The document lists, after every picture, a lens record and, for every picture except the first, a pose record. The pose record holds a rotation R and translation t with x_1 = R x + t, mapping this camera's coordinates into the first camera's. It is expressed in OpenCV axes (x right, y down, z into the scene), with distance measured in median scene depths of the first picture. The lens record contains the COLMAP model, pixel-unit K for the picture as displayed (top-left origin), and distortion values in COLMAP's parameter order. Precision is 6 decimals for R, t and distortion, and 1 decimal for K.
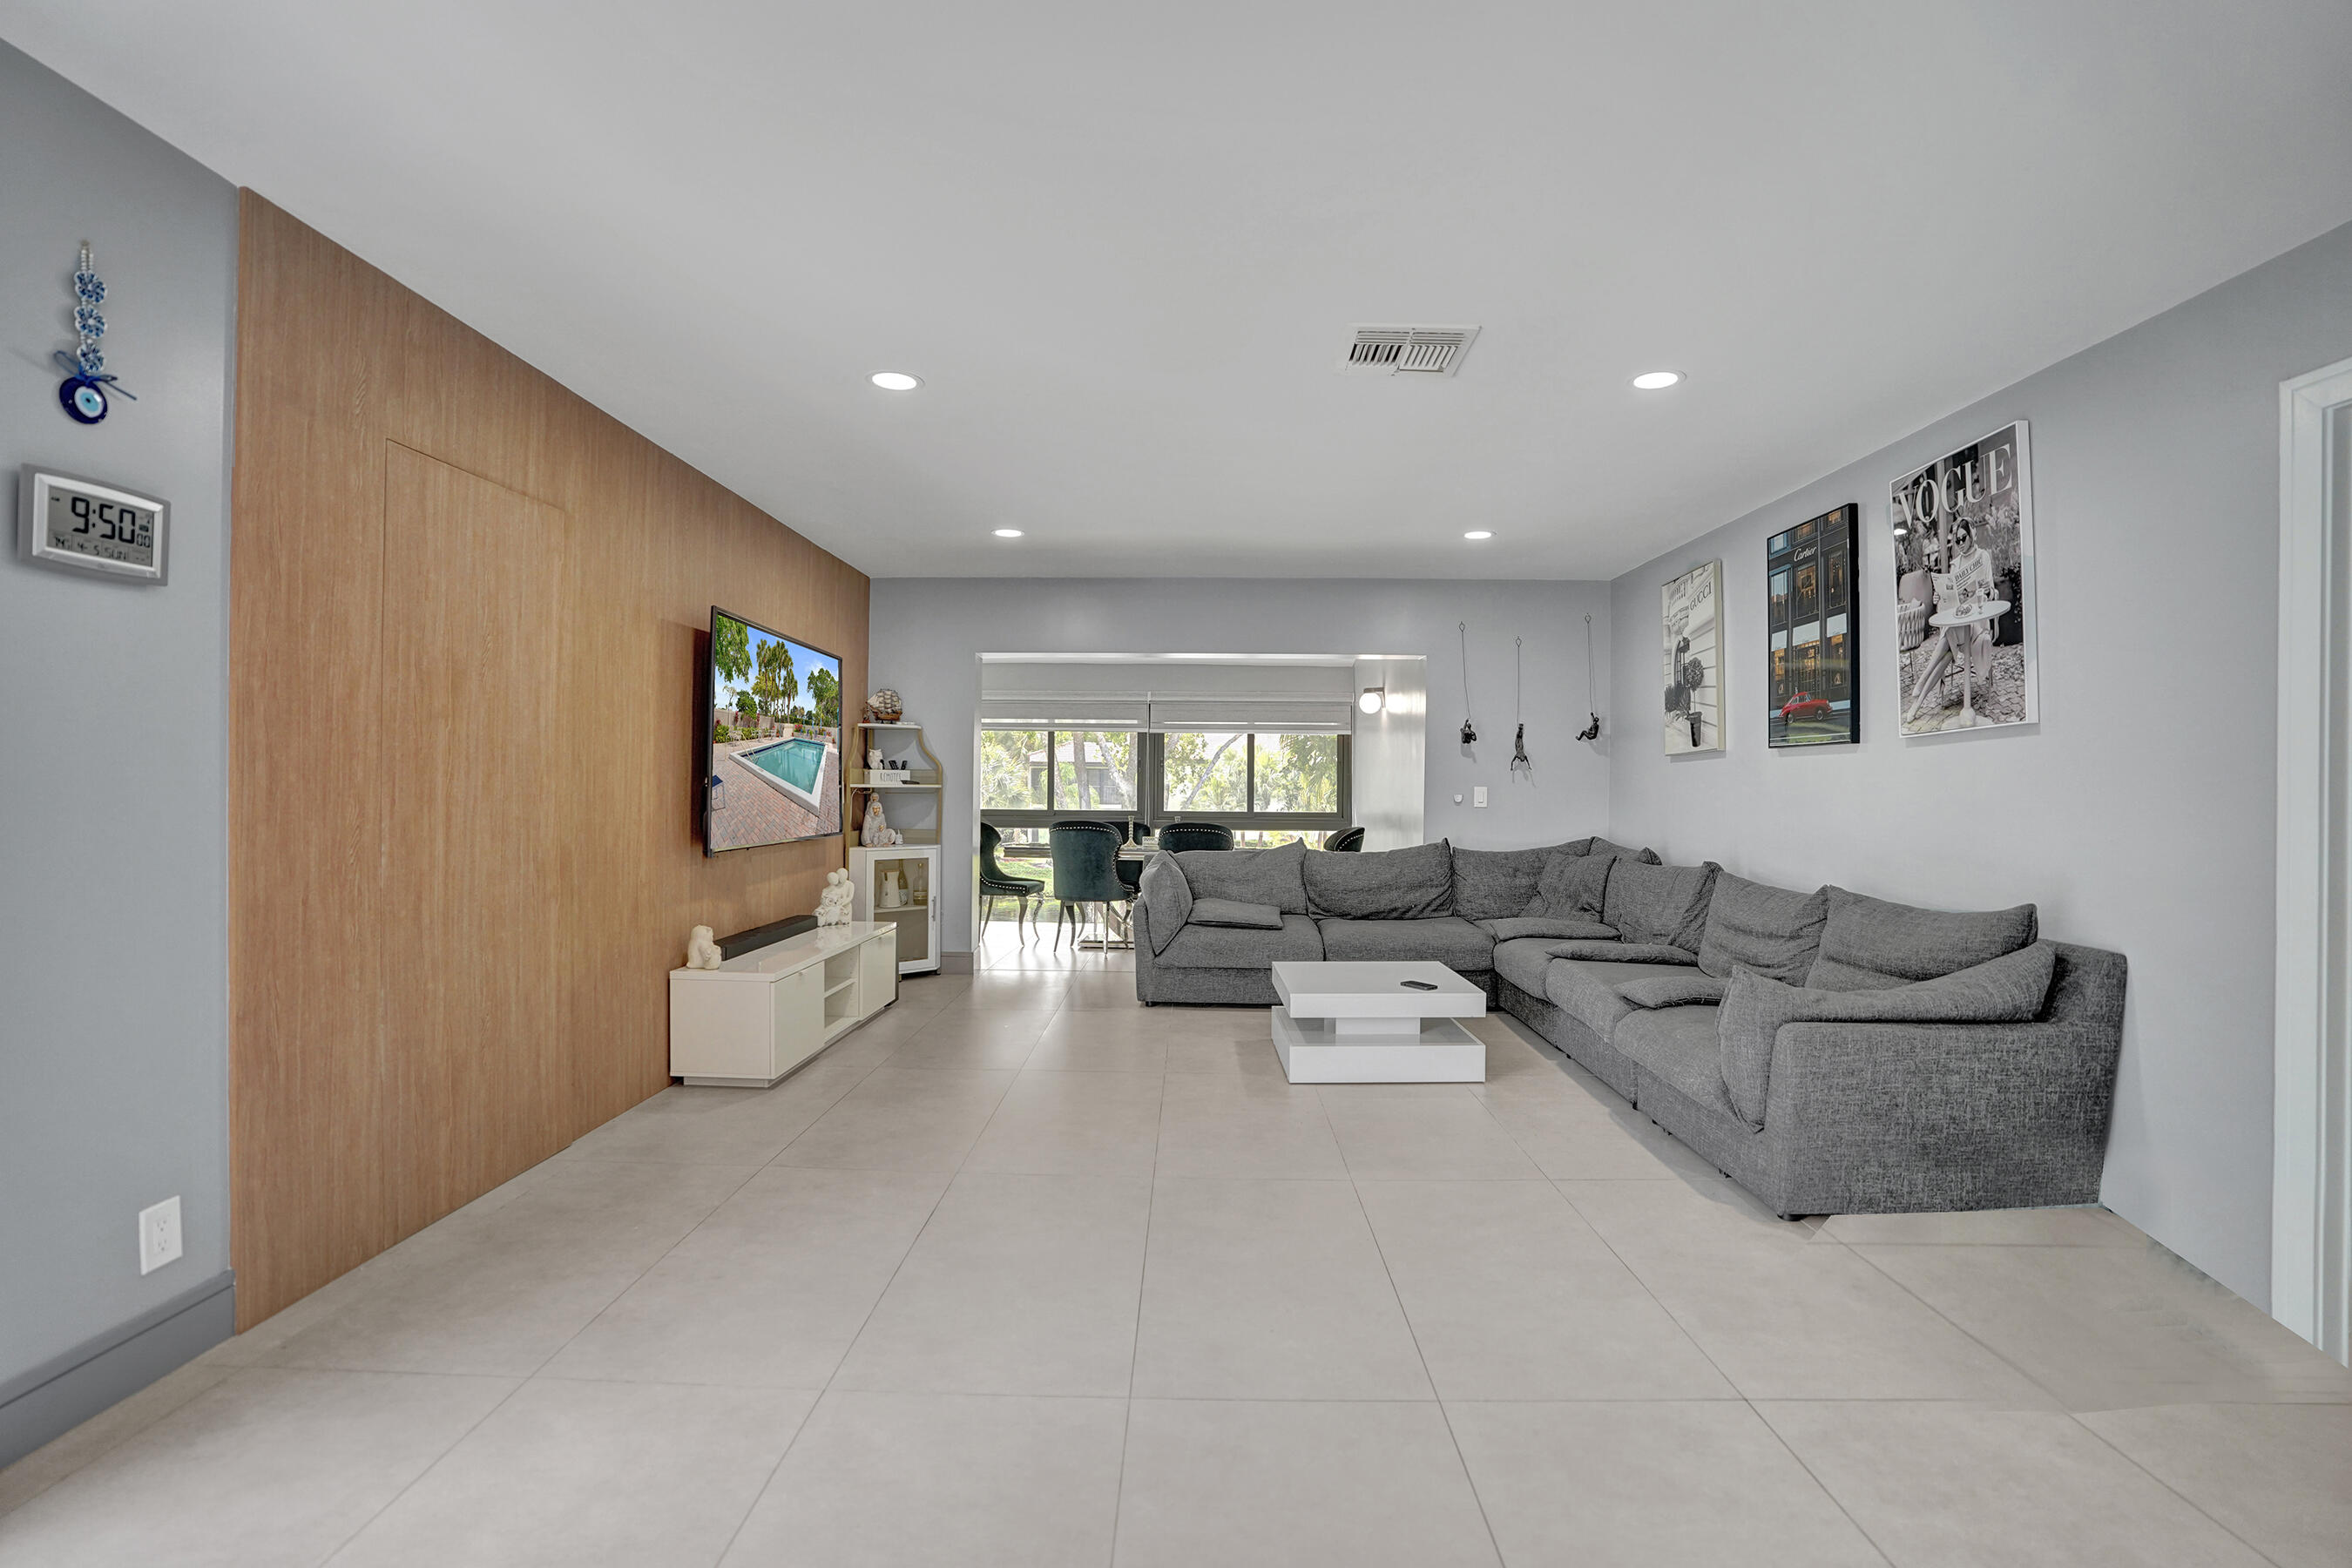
lens RADIAL K [[1097.9, 0, 1178.3], [0, 1097.9, 779.4], [0, 0, 1]] dist [-0.063813, 0.022763]
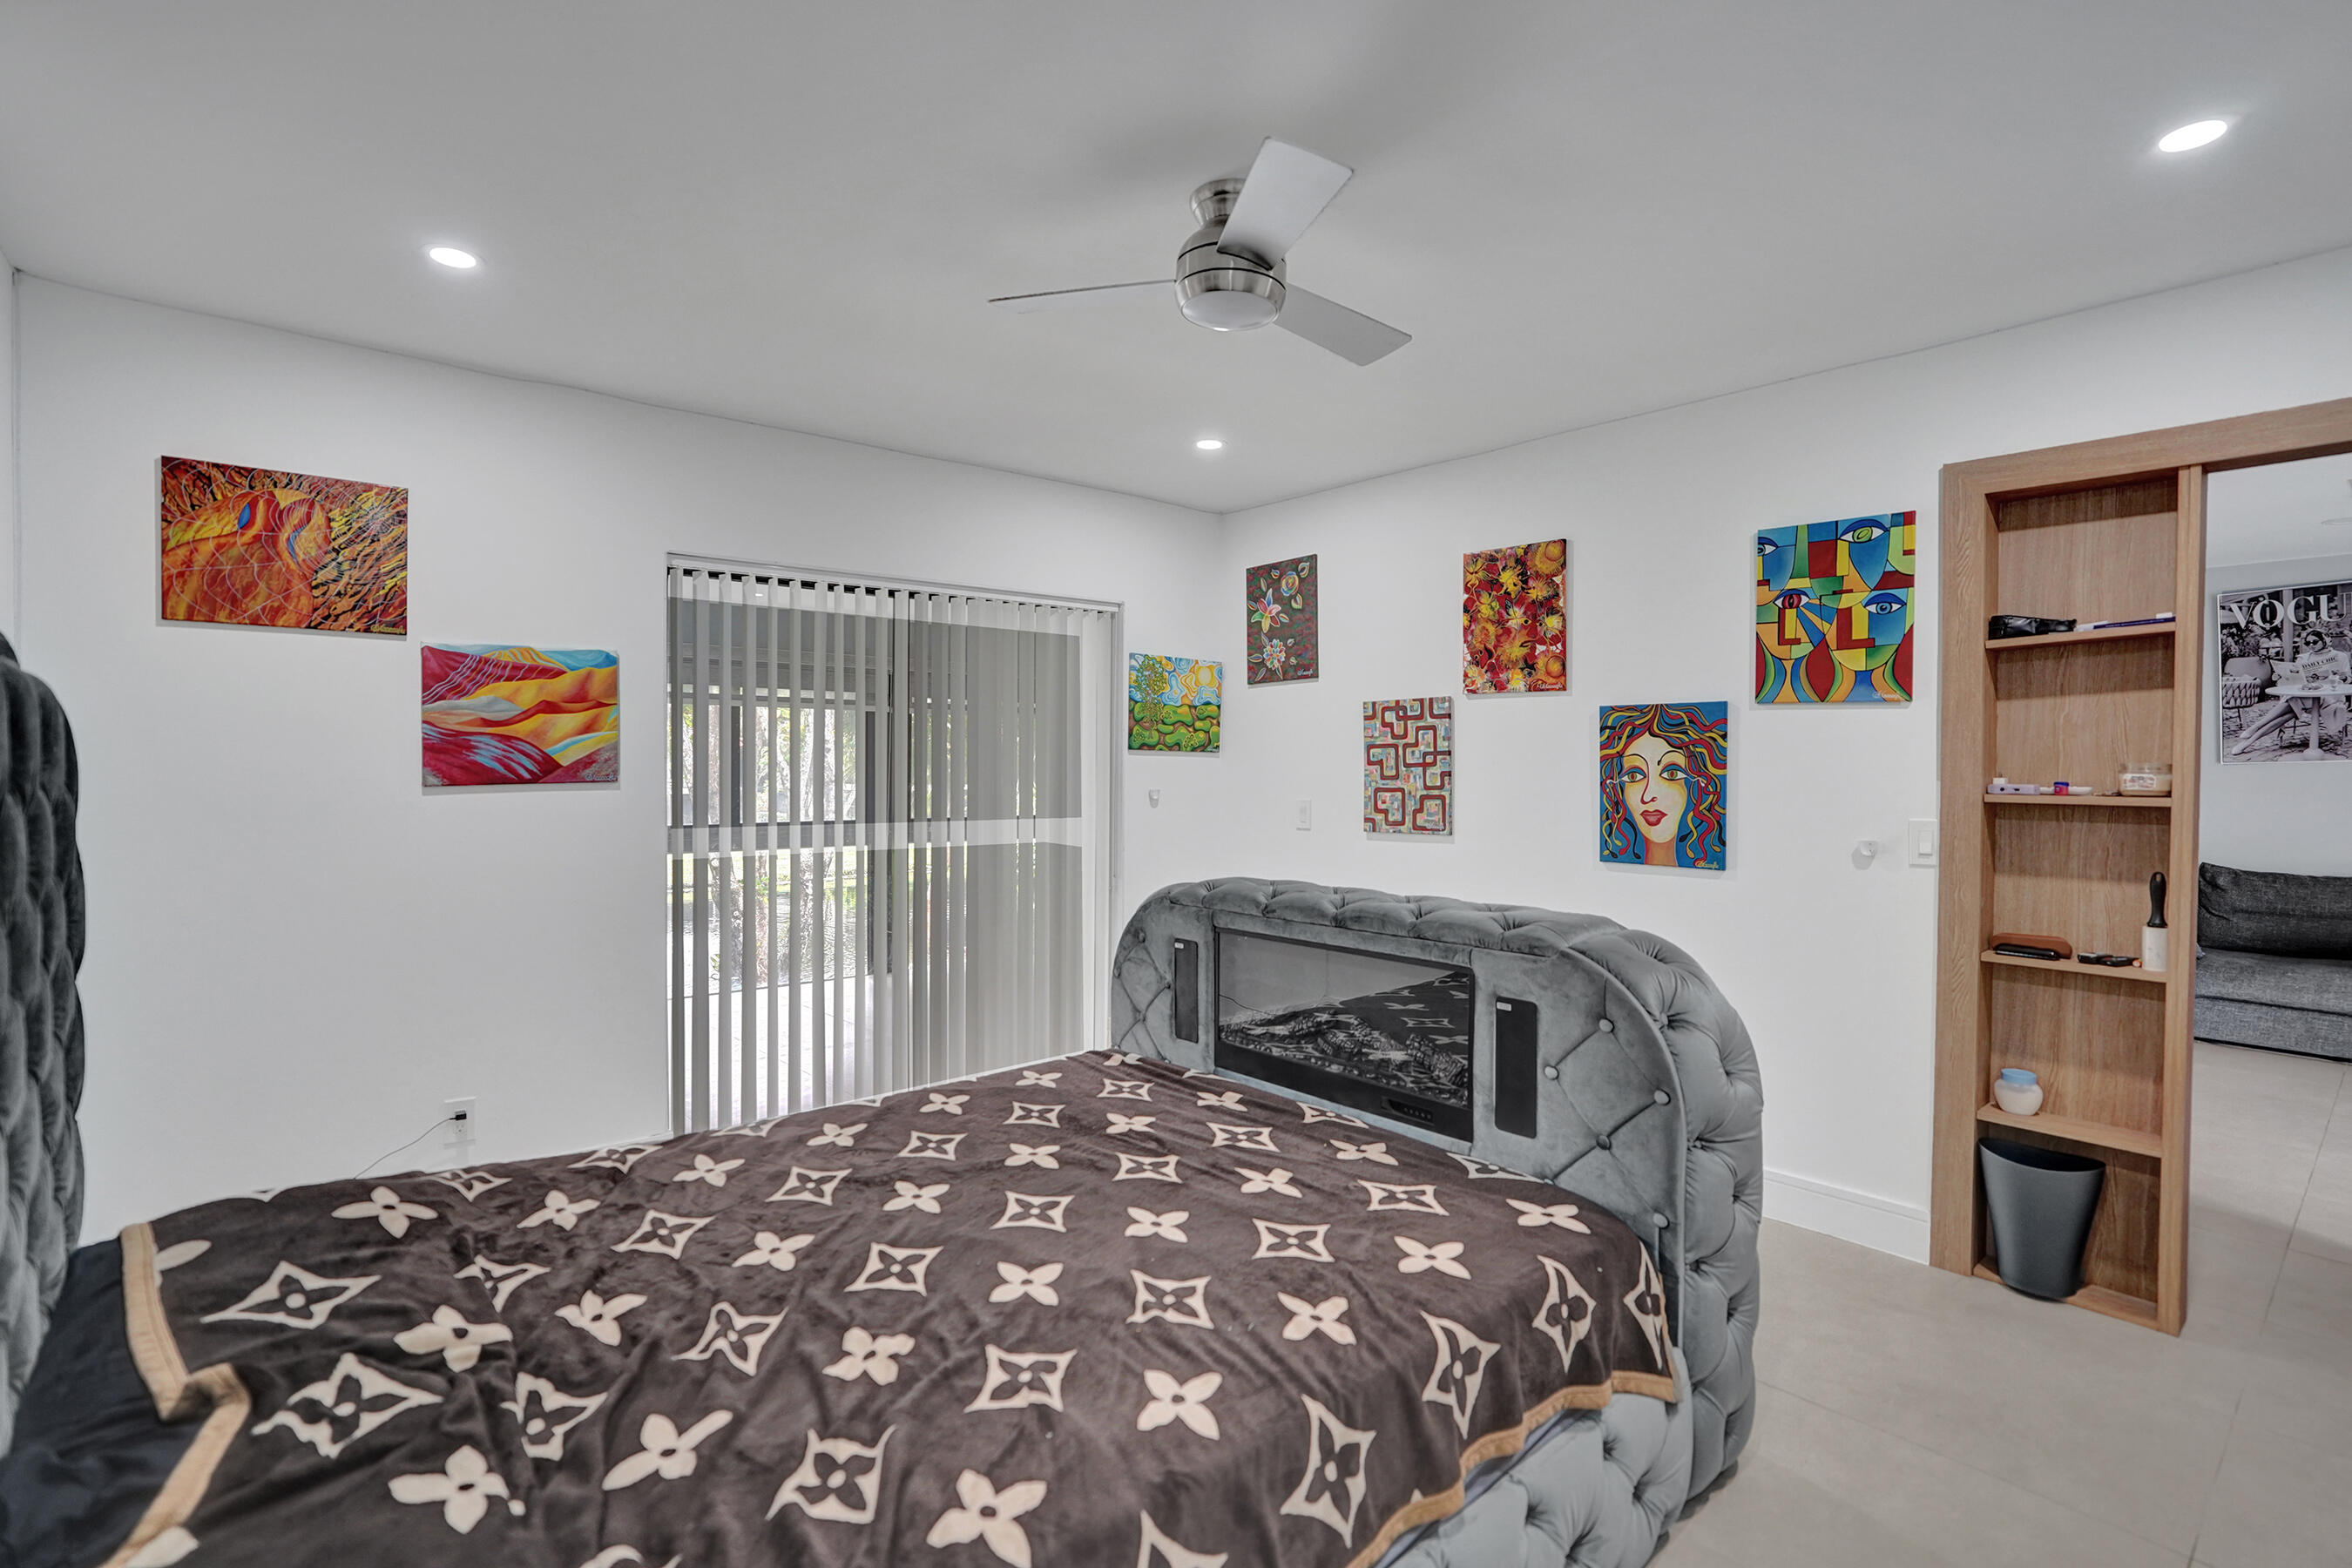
lens RADIAL K [[1097.9, 0, 1152.4], [0, 1097.9, 784.2], [0, 0, 1]] dist [-0.063813, 0.022763]
pose [[0.719773, -0.006600, 0.694178, -1.421449], [-0.008142, 0.999806, 0.017948, -0.024254], [-0.694162, -0.018570, 0.719579, 0.946564]]
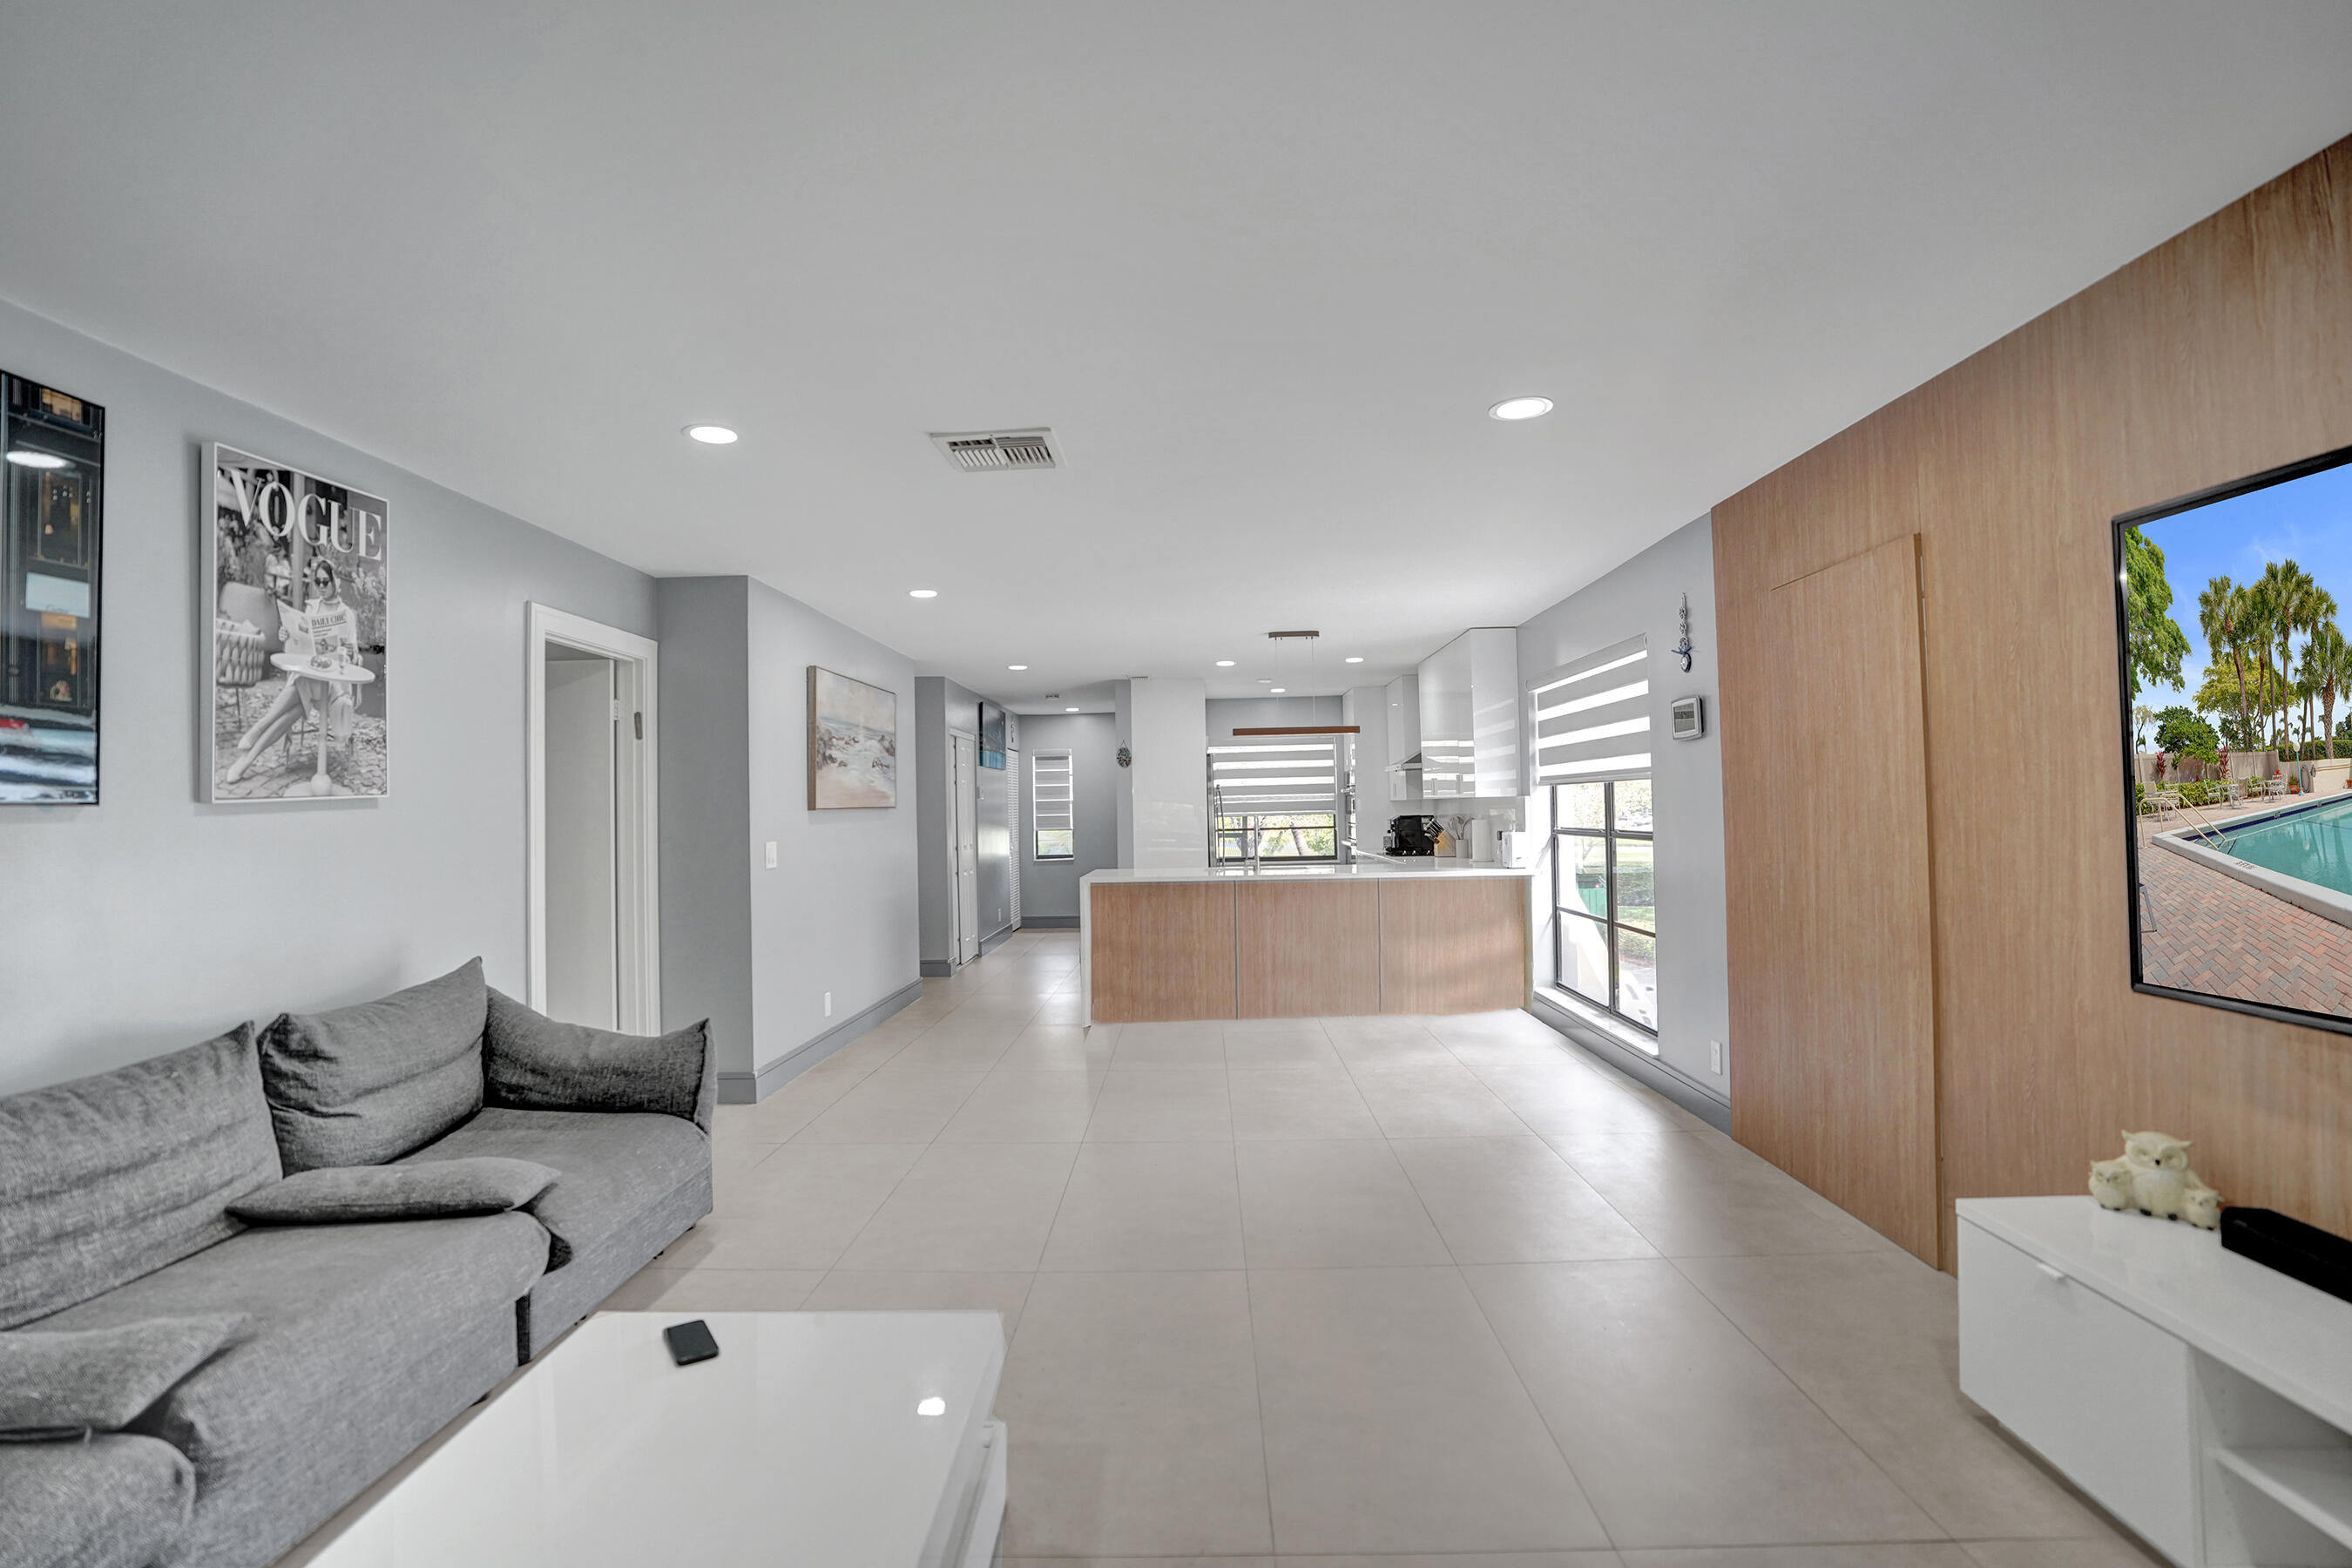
lens RADIAL K [[1097.9, 0, 1175.3], [0, 1097.9, 778.0], [0, 0, 1]] dist [-0.063813, 0.022763]
pose [[-0.999800, 0.011281, 0.016536, 0.016410], [0.010784, 0.999496, -0.029867, -0.026324], [-0.016865, -0.029683, -0.999417, 1.643900]]
